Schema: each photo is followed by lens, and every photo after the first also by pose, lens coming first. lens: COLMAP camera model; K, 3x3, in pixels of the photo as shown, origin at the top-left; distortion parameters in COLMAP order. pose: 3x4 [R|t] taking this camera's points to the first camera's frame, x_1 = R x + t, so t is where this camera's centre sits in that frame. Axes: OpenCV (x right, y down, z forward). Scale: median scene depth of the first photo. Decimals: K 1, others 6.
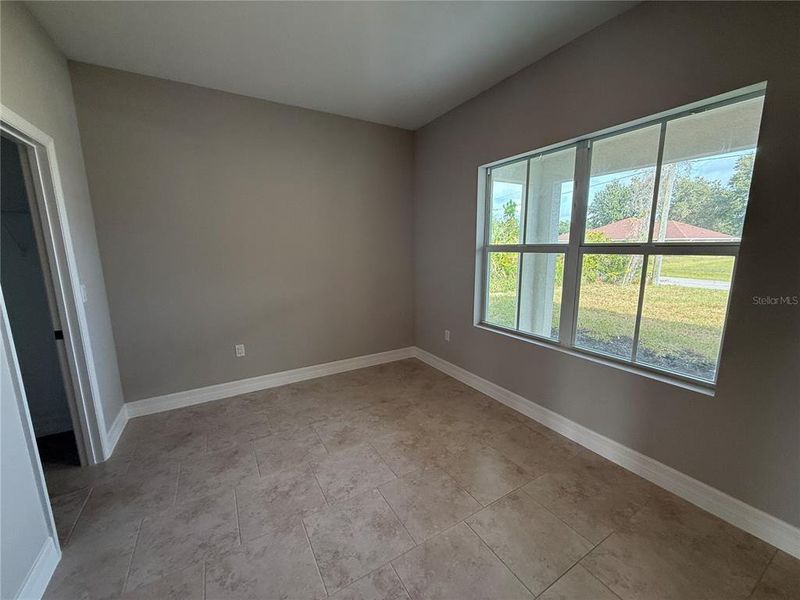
lens RADIAL K [[319.0, 0, 395.5], [0, 319.0, 298.8], [0, 0, 1]] dist [-0.000037, -0.000308]
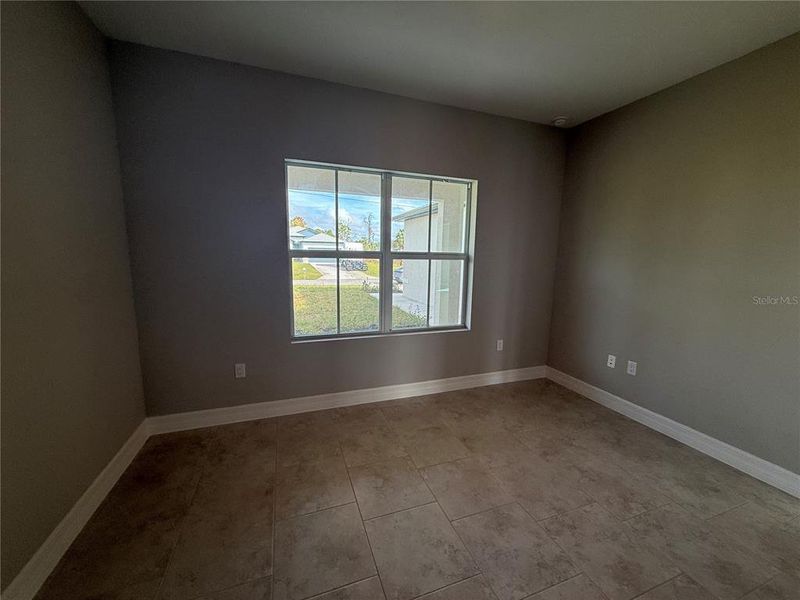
lens RADIAL K [[319.0, 0, 399.3], [0, 319.0, 299.3], [0, 0, 1]] dist [-0.000037, -0.000308]
pose [[0.173637, -0.129632, 0.976241, -0.601678], [0.139853, 0.984498, 0.105853, -0.094477], [-0.974829, 0.118150, 0.189075, 0.615092]]
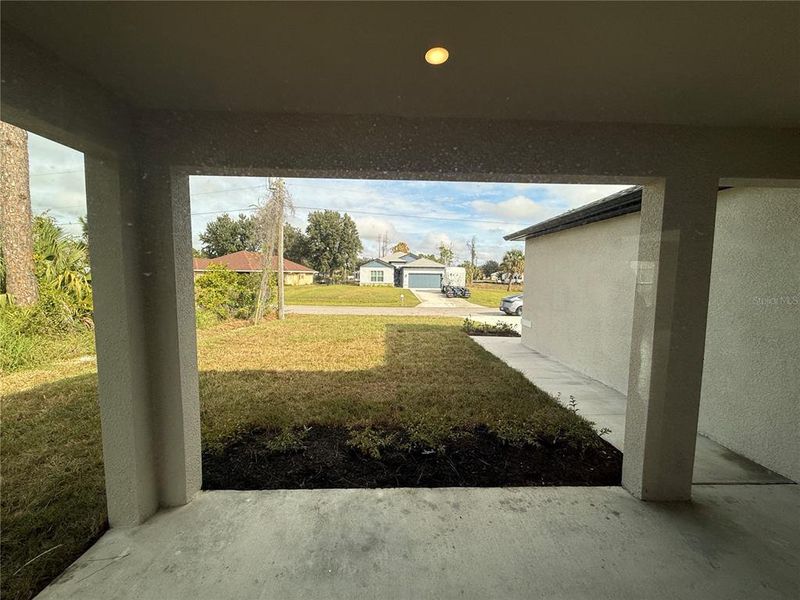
lens RADIAL K [[319.0, 0, 401.9], [0, 319.0, 300.8], [0, 0, 1]] dist [-0.000037, -0.000308]
pose [[0.463873, -0.058256, 0.883984, 0.396930], [0.131588, 0.991297, -0.003724, -0.221993], [-0.876075, 0.118049, 0.467502, 0.885640]]
